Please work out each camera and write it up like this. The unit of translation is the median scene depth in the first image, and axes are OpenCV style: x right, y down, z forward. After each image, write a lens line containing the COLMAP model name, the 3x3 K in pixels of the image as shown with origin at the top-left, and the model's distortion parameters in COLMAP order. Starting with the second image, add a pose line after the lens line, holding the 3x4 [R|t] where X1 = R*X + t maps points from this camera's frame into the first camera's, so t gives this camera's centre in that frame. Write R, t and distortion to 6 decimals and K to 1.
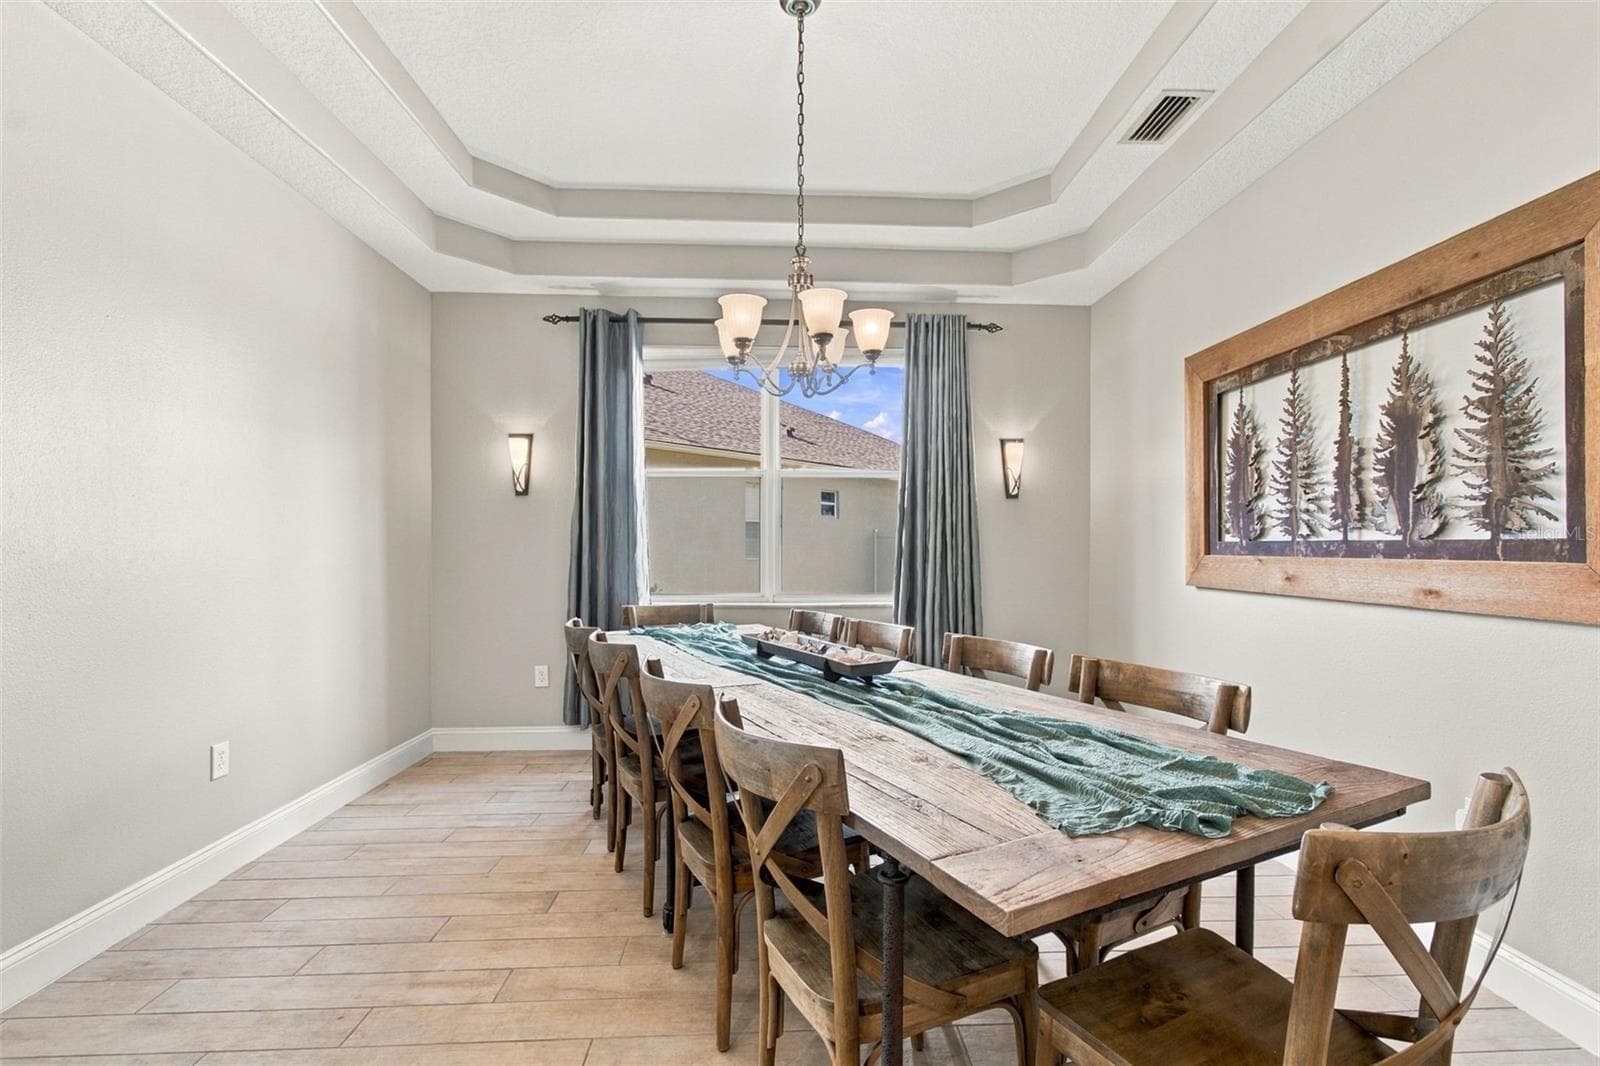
lens RADIAL K [[702.8, 0, 812.9], [0, 702.8, 546.4], [0, 0, 1]] dist [-0.012928, 0.001791]
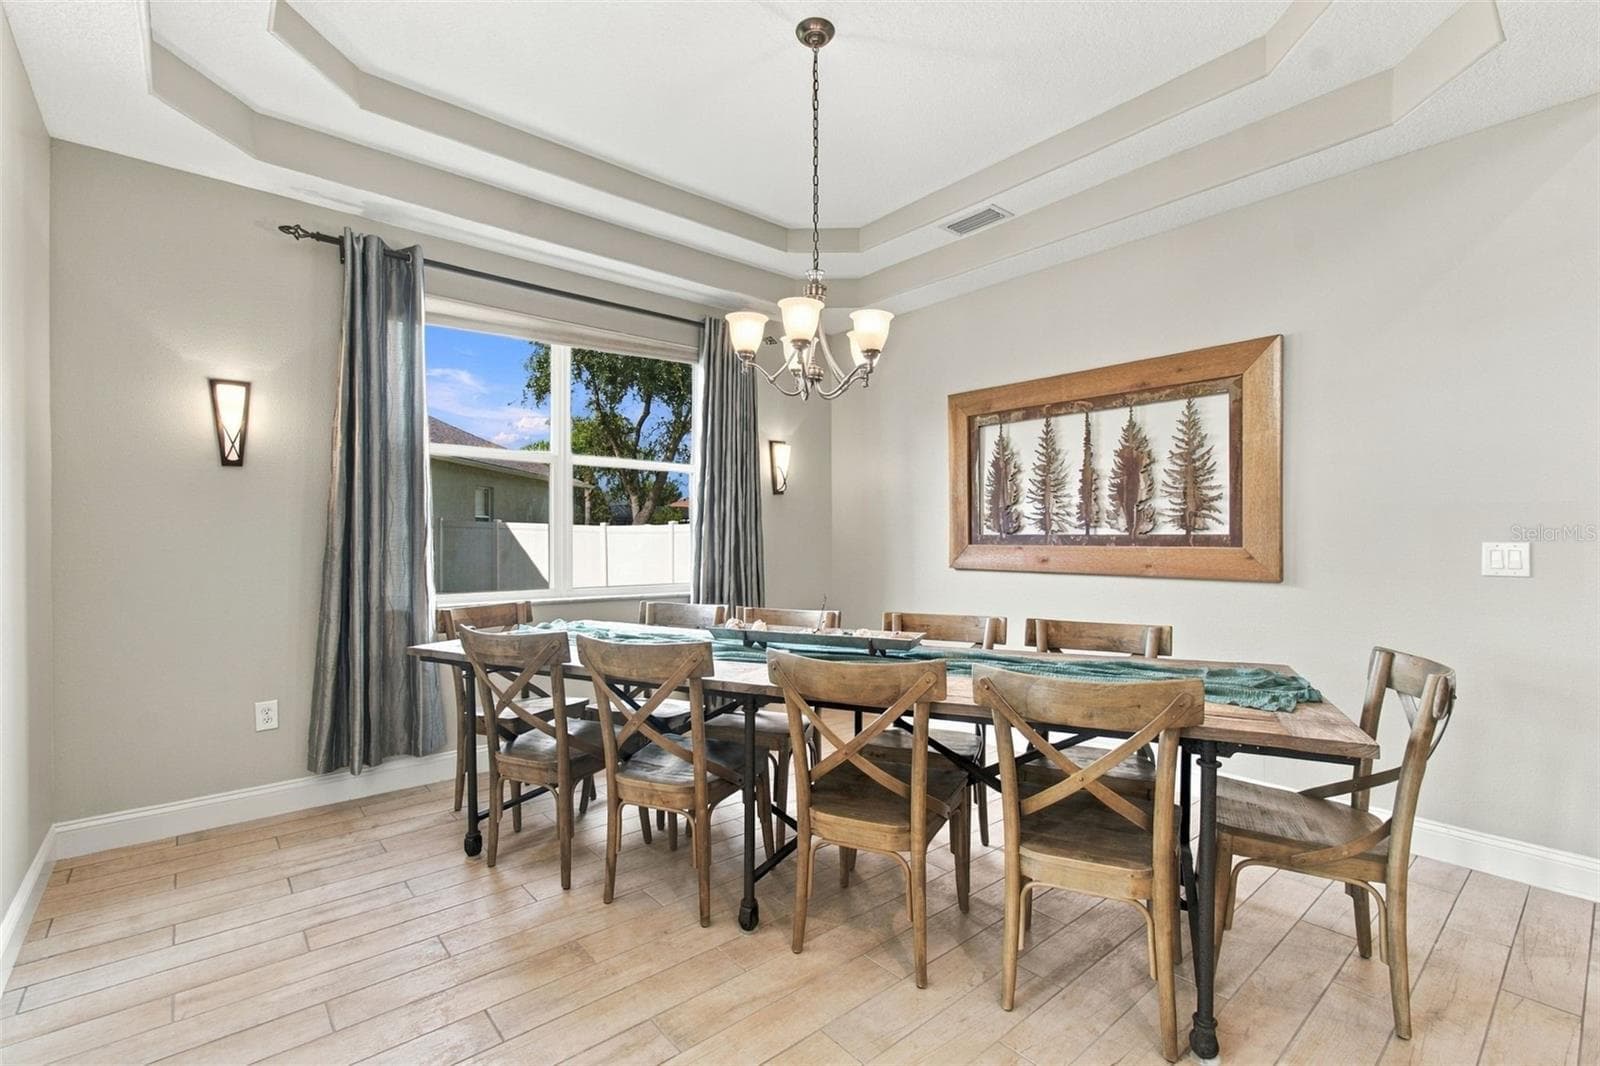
lens RADIAL K [[702.8, 0, 811.7], [0, 702.8, 530.3], [0, 0, 1]] dist [-0.012928, 0.001791]
pose [[0.795860, 0.006587, 0.605445, -0.641696], [-0.001488, 0.999959, -0.008924, -0.002982], [-0.605479, 0.006201, 0.795837, 0.135867]]
